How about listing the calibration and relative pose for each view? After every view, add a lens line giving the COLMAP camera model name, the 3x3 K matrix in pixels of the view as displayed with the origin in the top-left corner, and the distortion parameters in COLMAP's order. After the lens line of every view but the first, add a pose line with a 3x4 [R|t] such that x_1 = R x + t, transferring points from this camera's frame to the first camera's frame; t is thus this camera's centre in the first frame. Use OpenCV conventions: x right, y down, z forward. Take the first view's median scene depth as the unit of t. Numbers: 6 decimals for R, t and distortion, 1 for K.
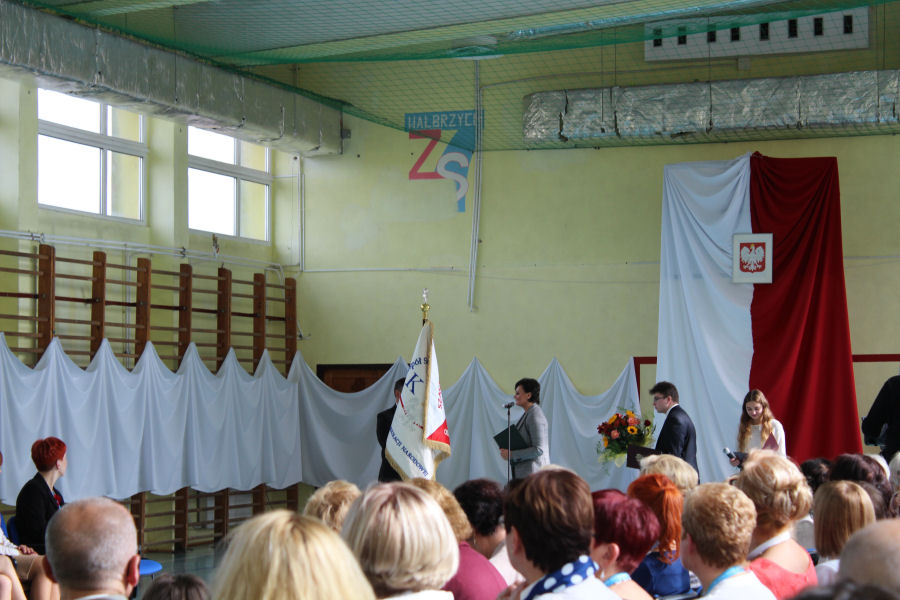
lens RADIAL K [[2255.6, 0, 467.2], [0, 2255.6, 293.4], [0, 0, 1]] dist [0.133728, 0.000000]
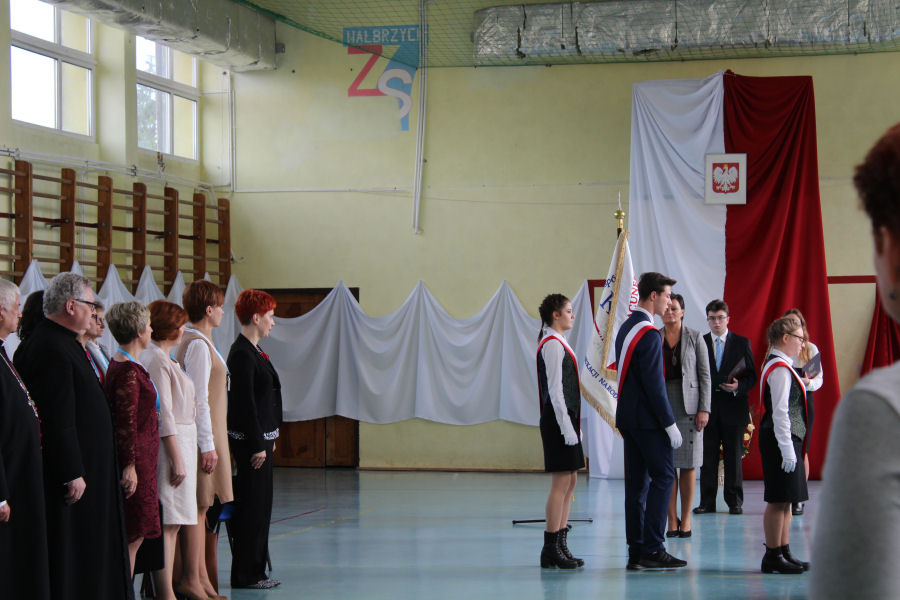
lens RADIAL K [[2255.6, 0, 447.2], [0, 2255.6, 298.7], [0, 0, 1]] dist [0.133728, 0.000000]
pose [[0.989734, -0.004491, 0.142852, -0.131575], [-0.000378, 0.999420, 0.034042, 0.003112], [-0.142922, -0.033746, 0.989159, 0.041790]]
